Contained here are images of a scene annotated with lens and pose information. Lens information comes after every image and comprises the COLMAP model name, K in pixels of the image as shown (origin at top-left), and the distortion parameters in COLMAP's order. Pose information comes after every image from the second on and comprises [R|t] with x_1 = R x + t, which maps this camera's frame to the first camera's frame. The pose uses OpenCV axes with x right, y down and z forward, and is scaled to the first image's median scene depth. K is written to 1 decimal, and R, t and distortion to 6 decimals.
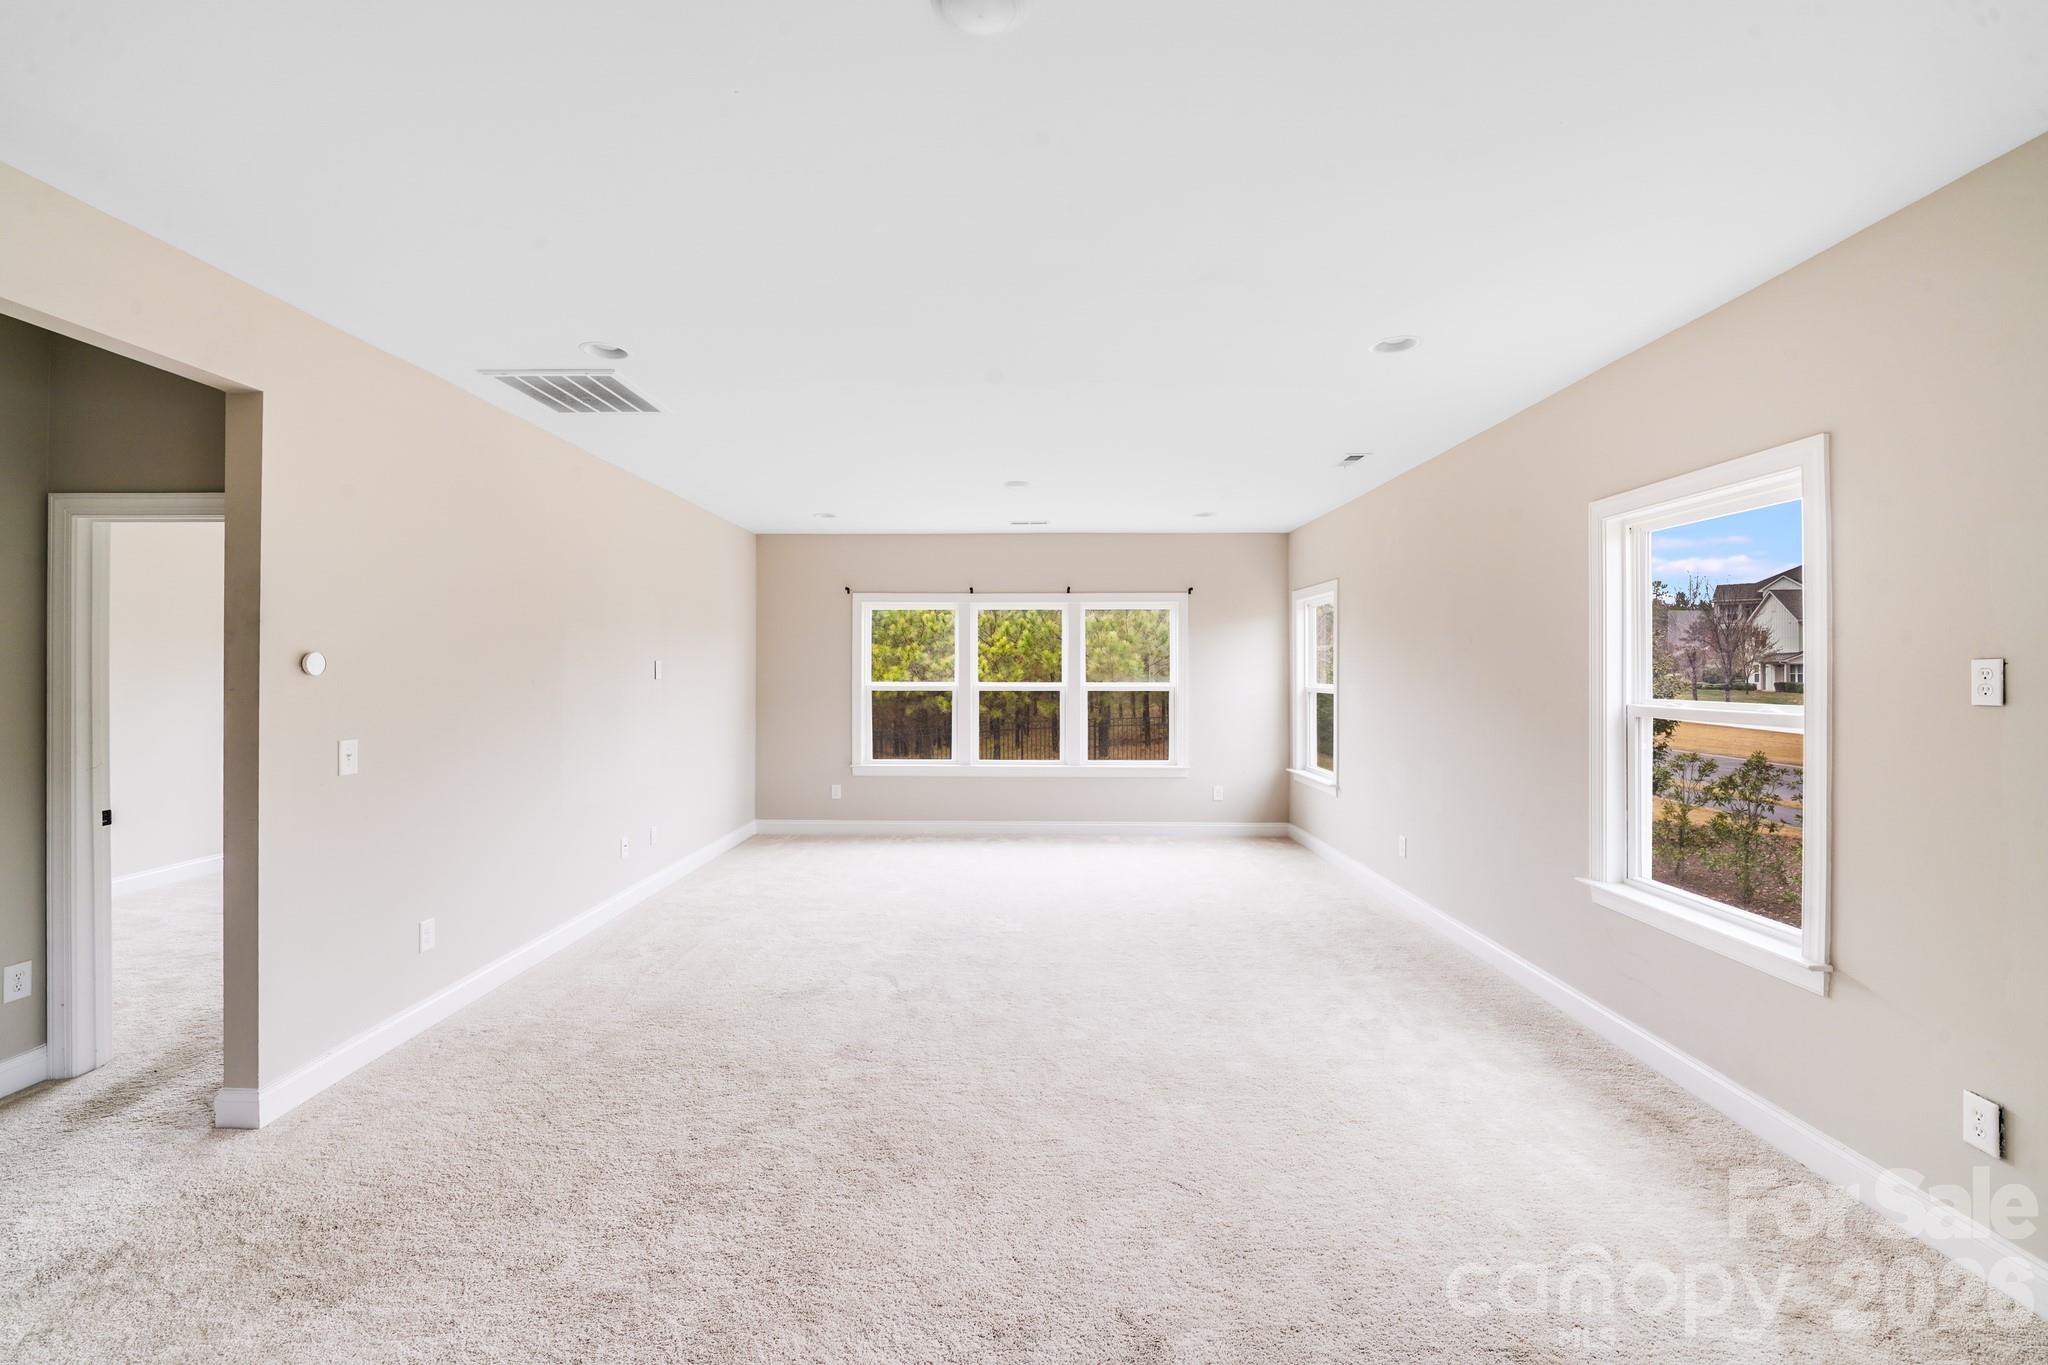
lens RADIAL K [[853.3, 0, 1023.0], [0, 853.3, 669.5], [0, 0, 1]] dist [-0.012038, 0.001309]
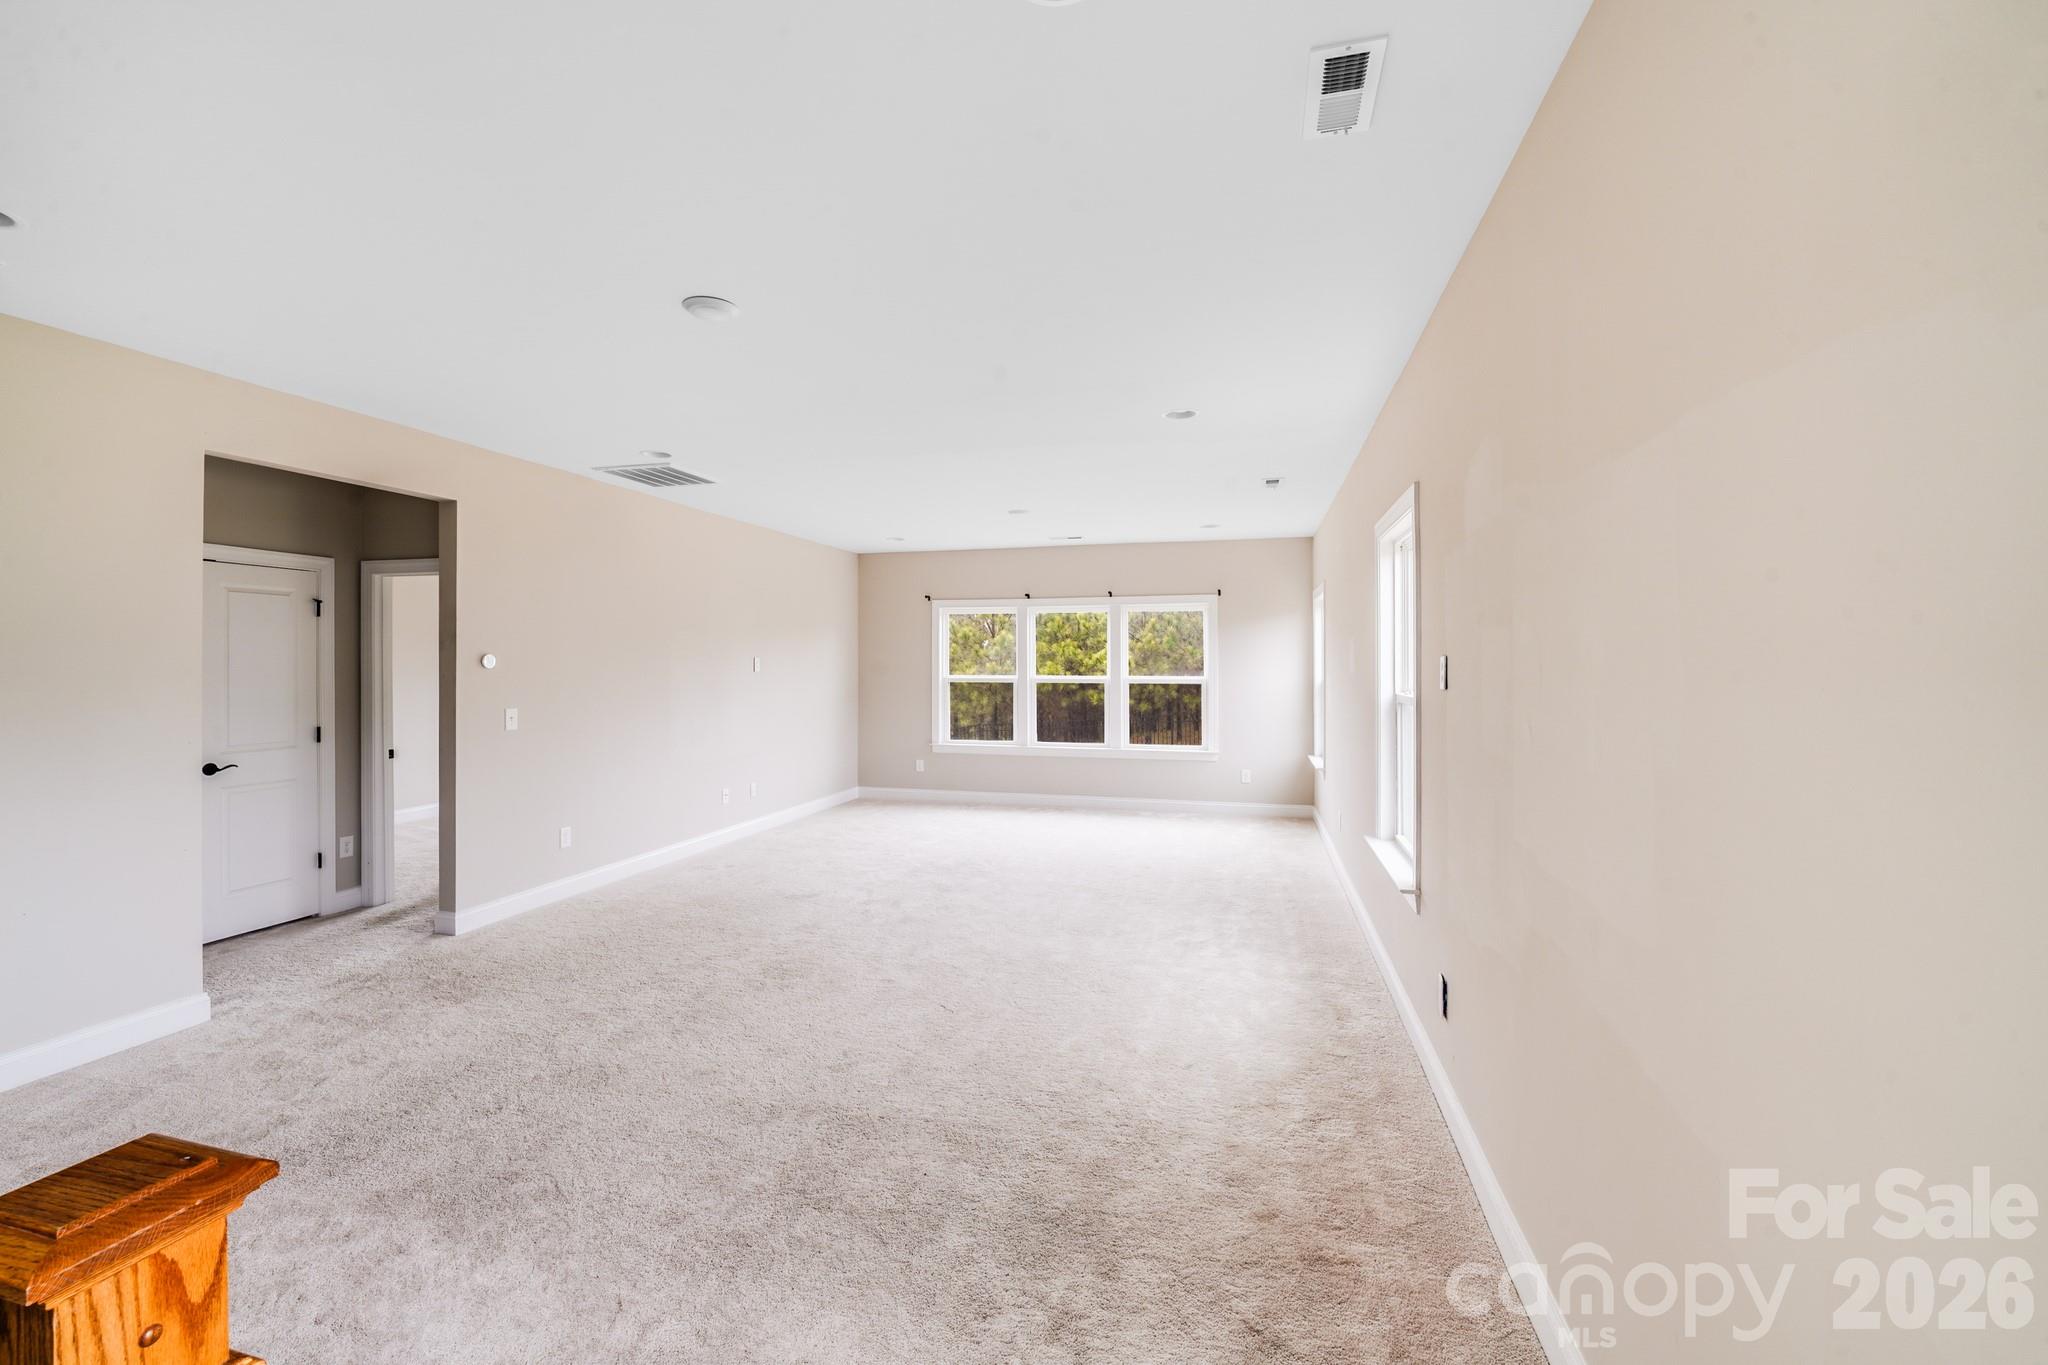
lens RADIAL K [[843.1, 0, 1018.7], [0, 843.1, 666.1], [0, 0, 1]] dist [-0.007806, -0.000612]
pose [[0.971626, -0.000207, -0.236523, 0.219145], [0.000753, 0.999997, 0.002219, 0.000074], [0.236522, -0.002334, 0.971623, -0.136495]]
